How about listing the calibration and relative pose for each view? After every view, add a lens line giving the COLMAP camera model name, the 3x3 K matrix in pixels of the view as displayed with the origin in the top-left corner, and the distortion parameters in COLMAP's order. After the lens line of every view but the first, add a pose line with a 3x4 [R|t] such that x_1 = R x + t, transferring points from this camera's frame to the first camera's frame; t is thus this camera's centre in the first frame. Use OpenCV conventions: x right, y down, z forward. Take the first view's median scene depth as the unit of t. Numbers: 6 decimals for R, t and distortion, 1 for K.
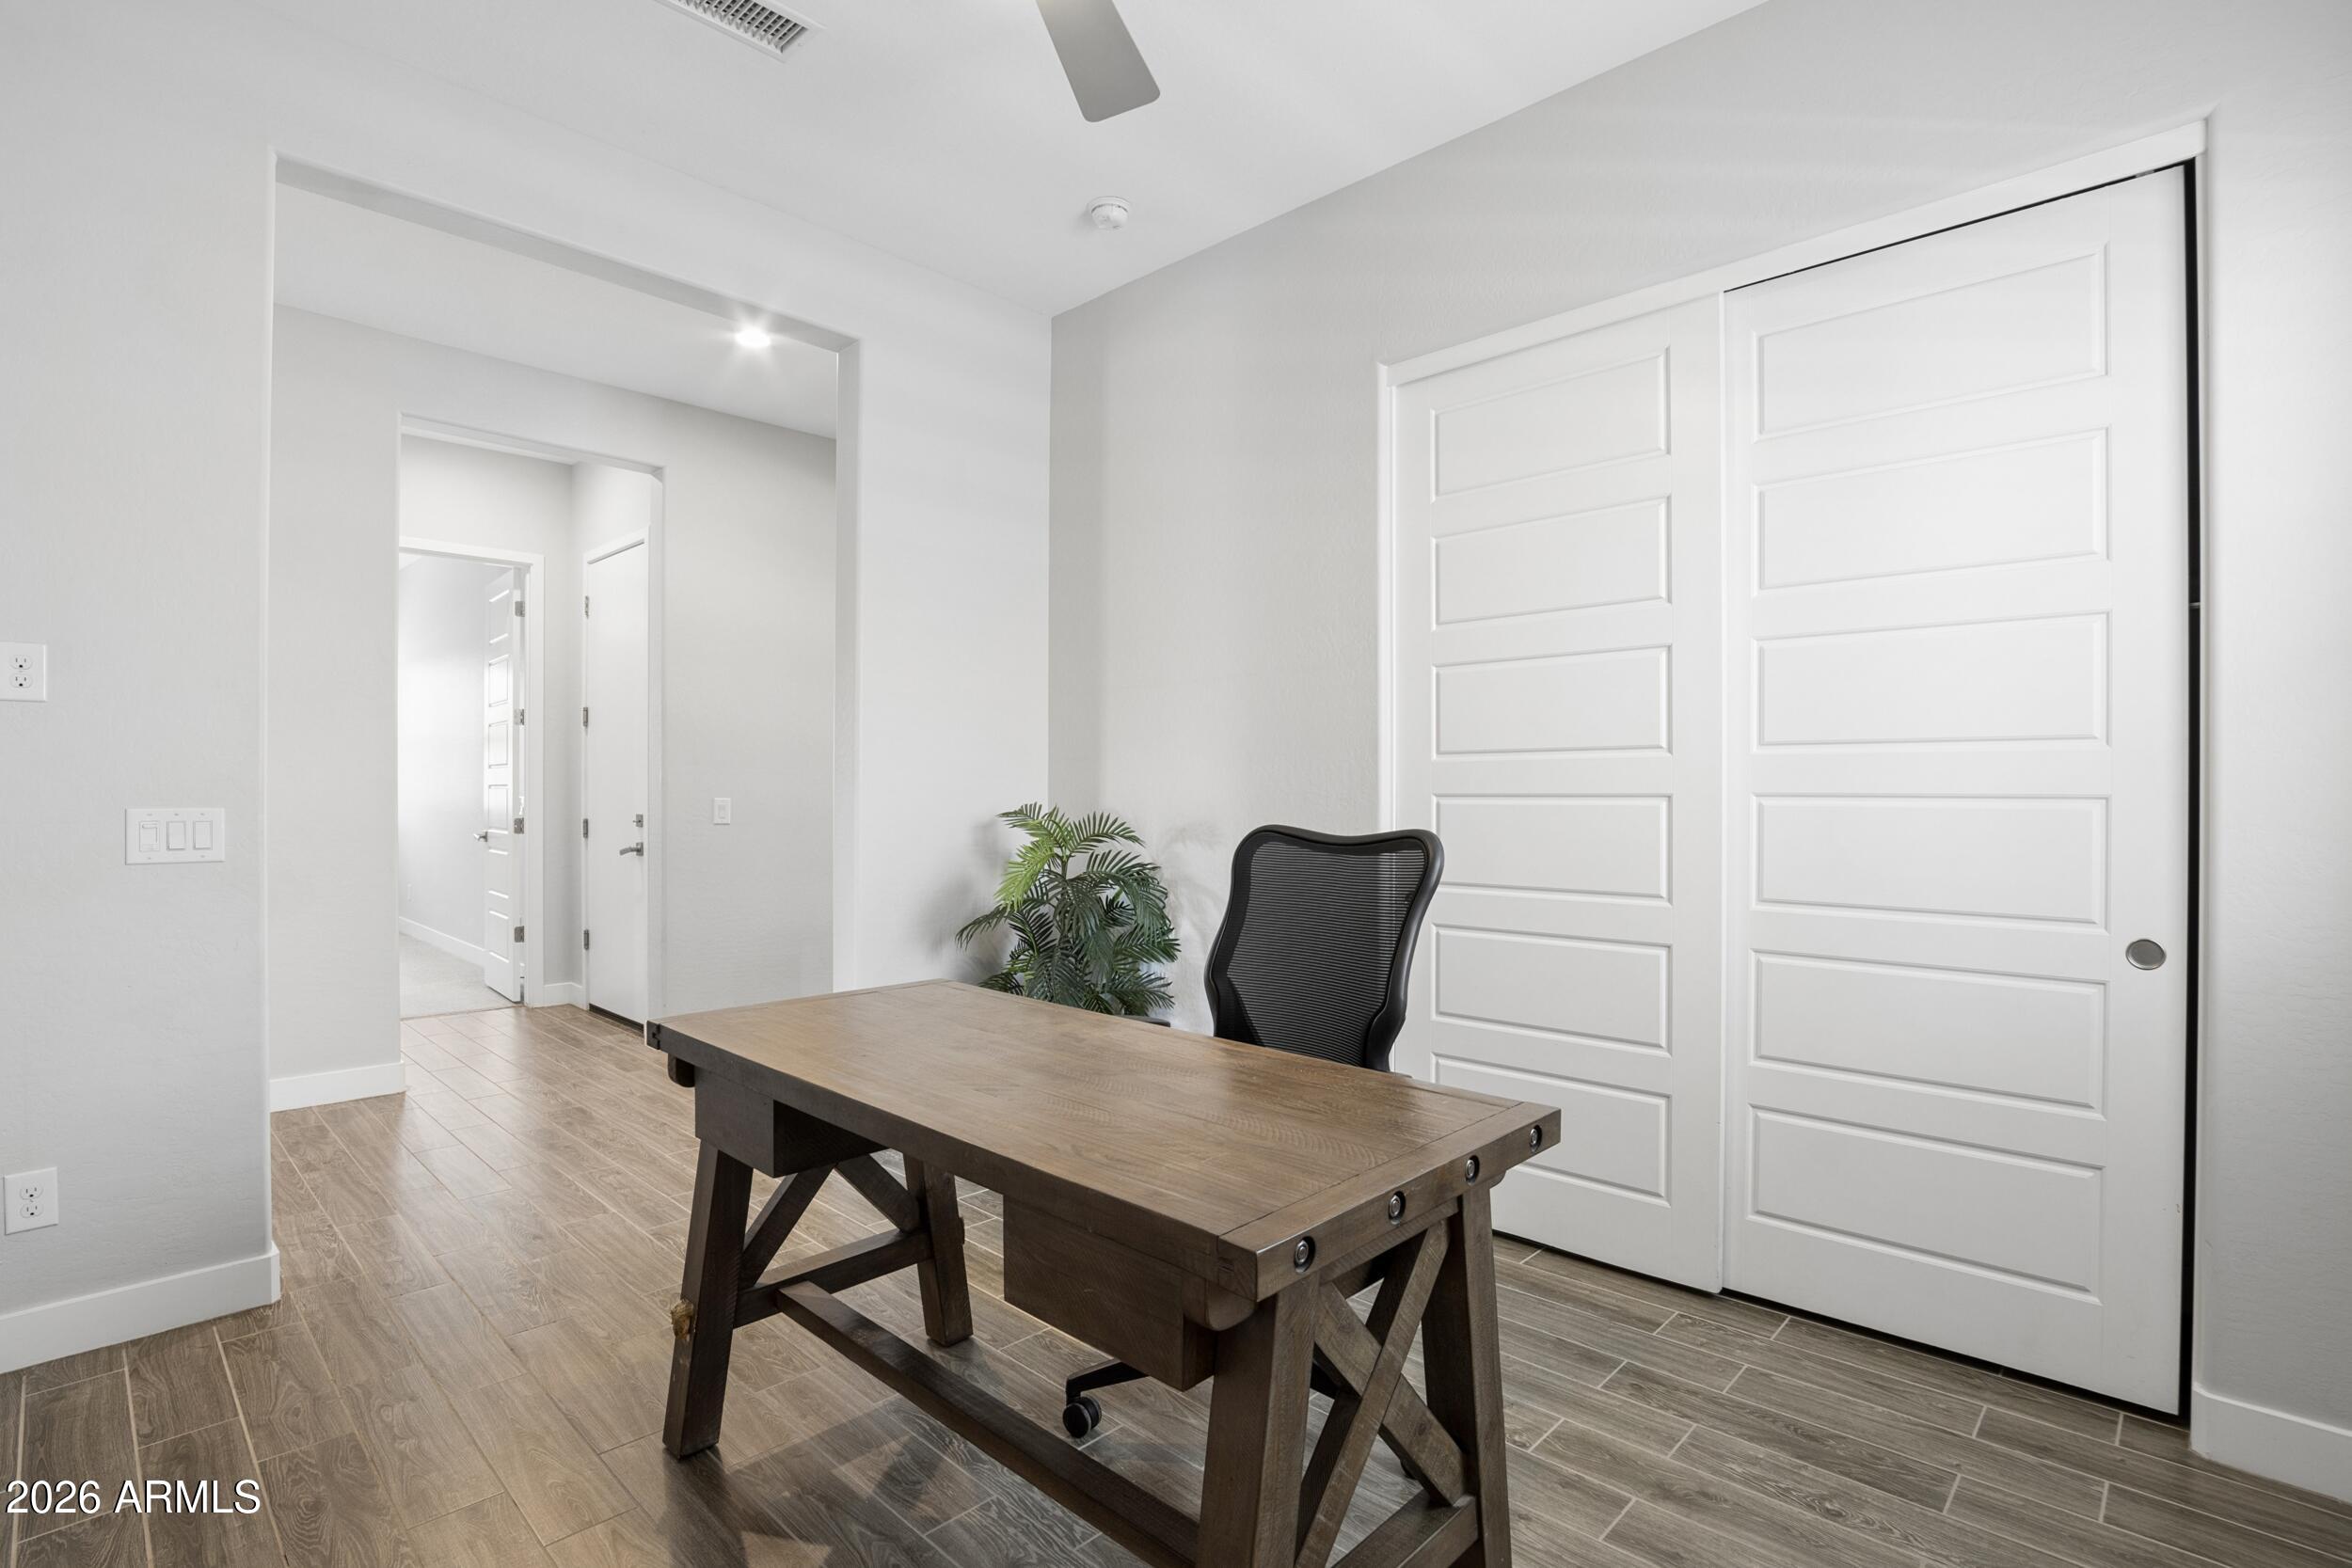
lens RADIAL K [[1109.4, 0, 1170.9], [0, 1109.4, 784.1], [0, 0, 1]] dist [-0.036865, 0.007355]
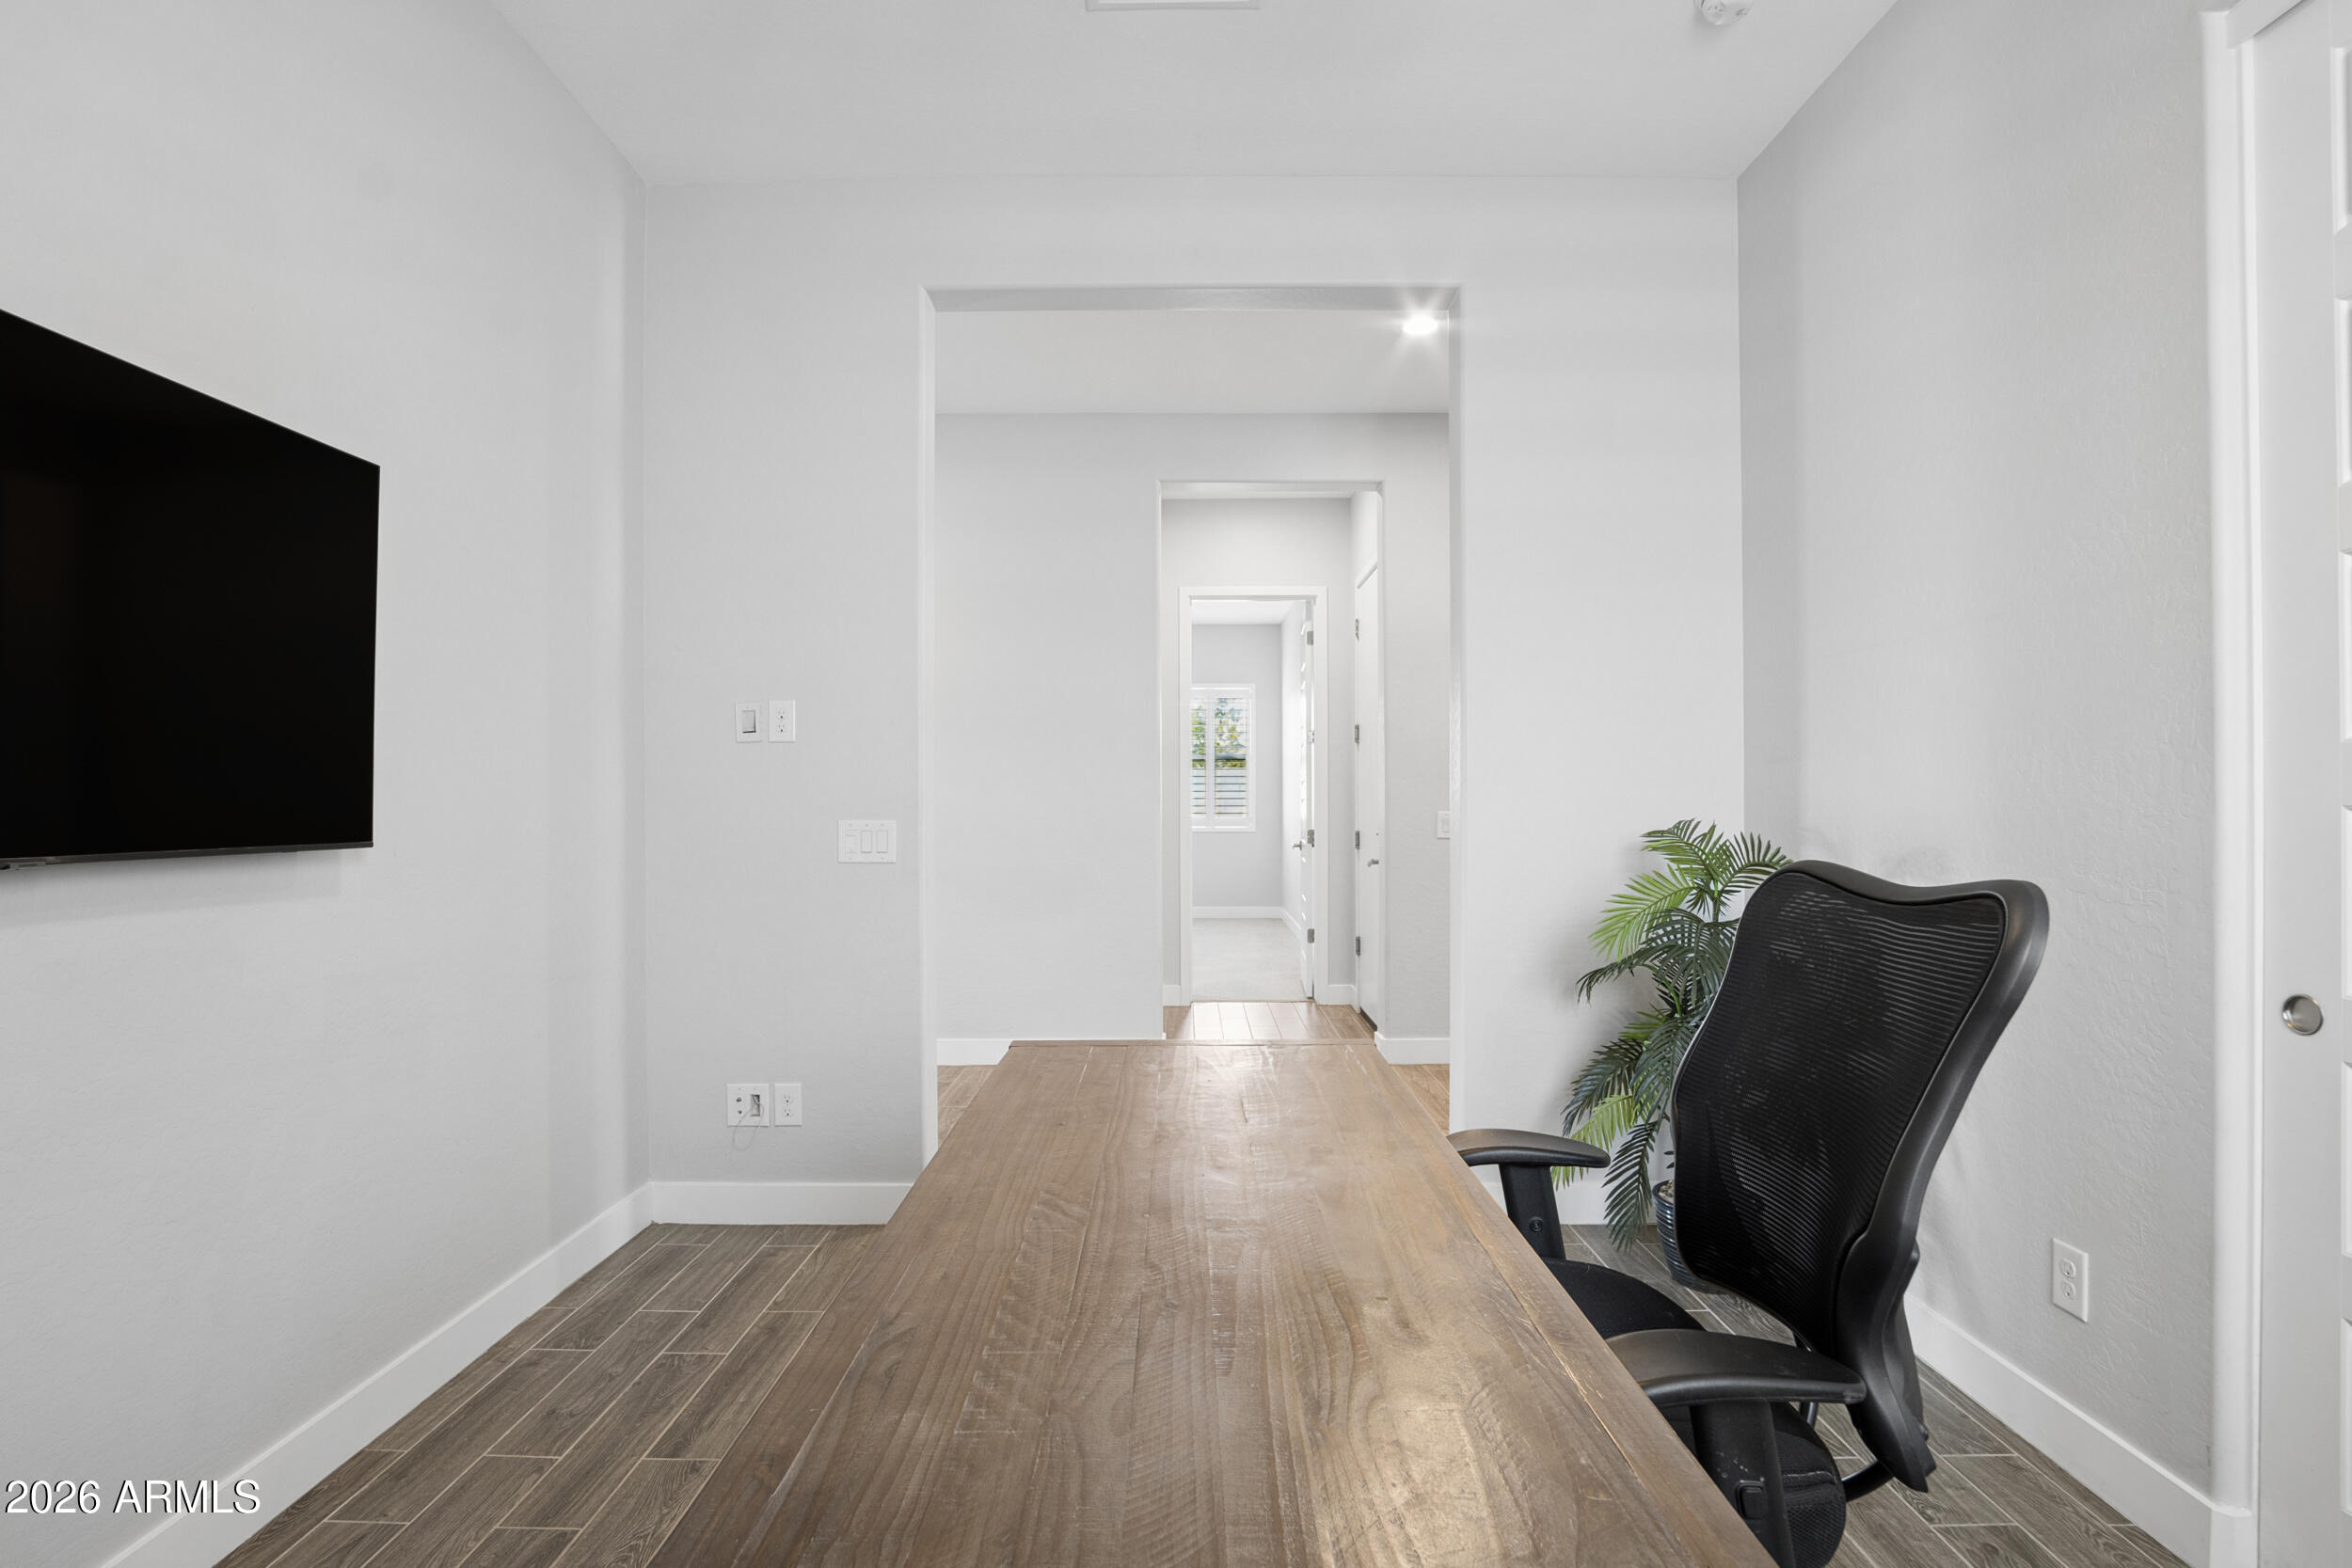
lens RADIAL K [[1109.4, 0, 1176.1], [0, 1109.4, 800.7], [0, 0, 1]] dist [-0.036865, 0.007355]
pose [[0.690596, -0.004786, -0.723225, 0.196398], [0.008095, 0.999967, 0.001112, 0.000138], [0.723196, -0.006623, 0.690611, 0.245746]]
